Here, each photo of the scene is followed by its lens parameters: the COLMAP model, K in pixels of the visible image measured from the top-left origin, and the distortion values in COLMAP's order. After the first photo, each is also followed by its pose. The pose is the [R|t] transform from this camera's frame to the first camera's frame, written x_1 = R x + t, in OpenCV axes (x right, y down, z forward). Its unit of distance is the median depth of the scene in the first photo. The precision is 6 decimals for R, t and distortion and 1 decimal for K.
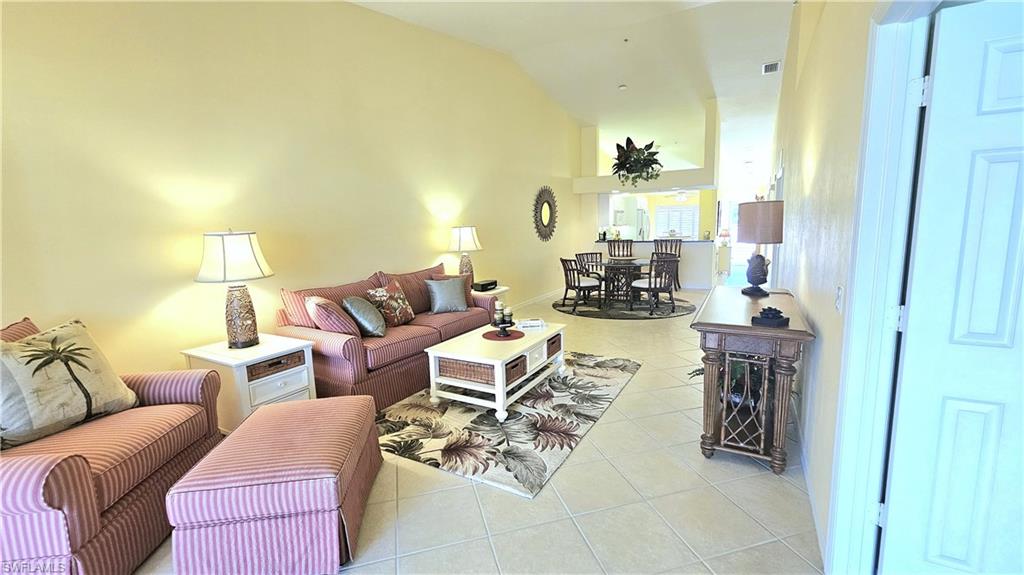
lens RADIAL K [[417.4, 0, 514.8], [0, 417.4, 284.3], [0, 0, 1]] dist [0.000548, 0.000164]
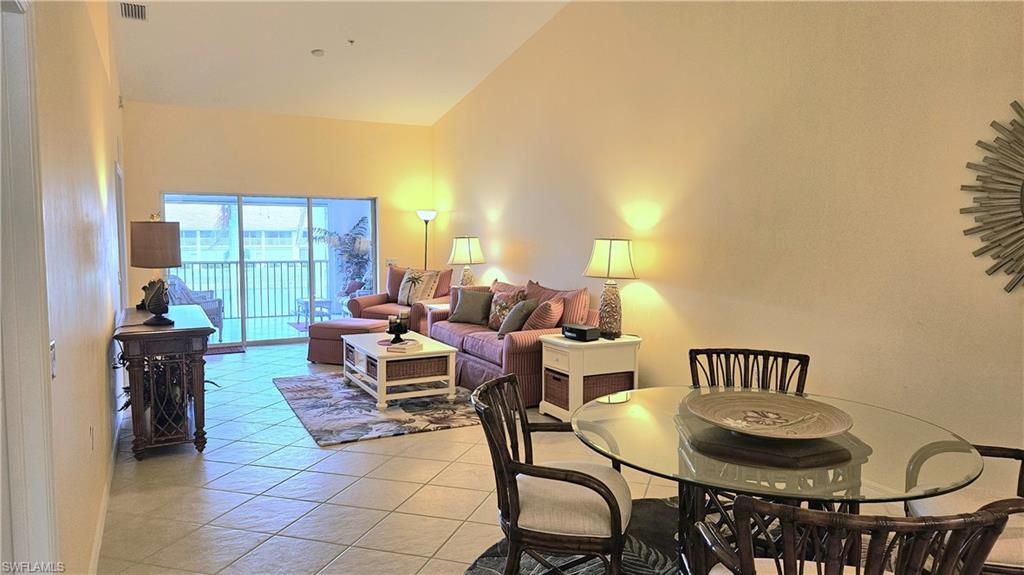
lens RADIAL K [[678.7, 0, 511.3], [0, 678.7, 282.6], [0, 0, 1]] dist [0.061098, 0.000396]
pose [[-0.556833, 0.086863, -0.826070, 0.718380], [-0.097545, 0.980797, 0.168886, -0.203312], [0.824877, 0.174620, -0.537667, 1.262353]]
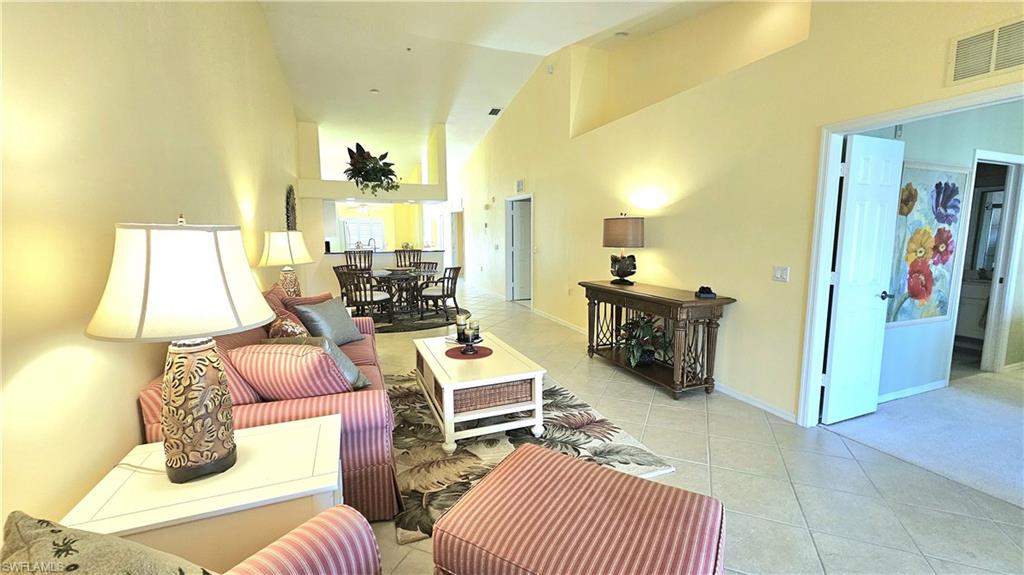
lens RADIAL K [[417.4, 0, 514.8], [0, 417.4, 284.3], [0, 0, 1]] dist [0.000548, 0.000164]
pose [[0.633995, -0.071281, 0.770045, -0.380535], [0.095752, 0.995316, 0.013299, -0.015243], [-0.767386, 0.065302, 0.637851, 0.207133]]
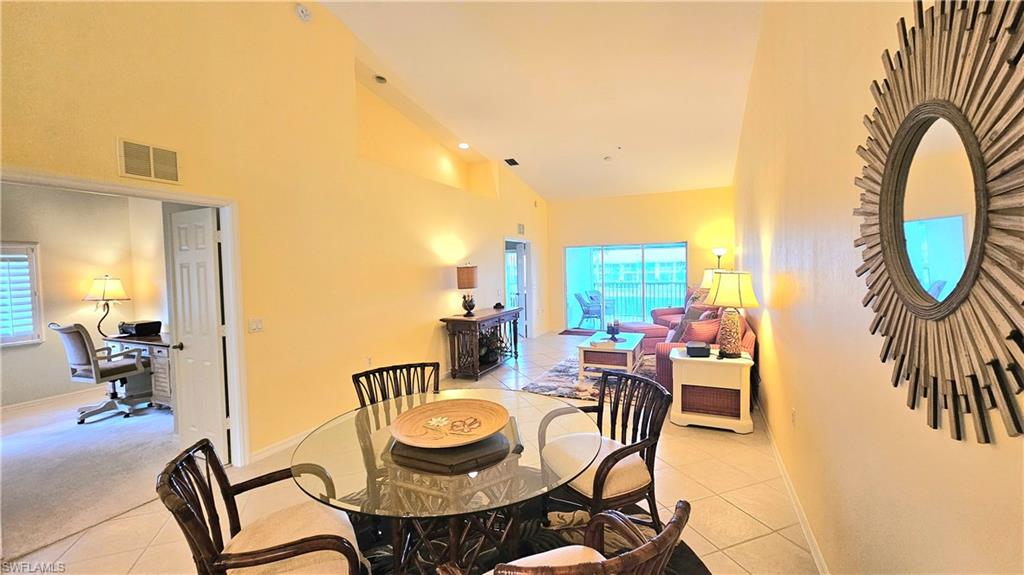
lens RADIAL K [[417.4, 0, 514.8], [0, 417.4, 284.3], [0, 0, 1]] dist [0.000548, 0.000164]
pose [[-0.994995, 0.052696, -0.084904, 0.279739], [0.036719, 0.983017, 0.179803, -0.231865], [0.092937, 0.175786, -0.980032, 1.480963]]
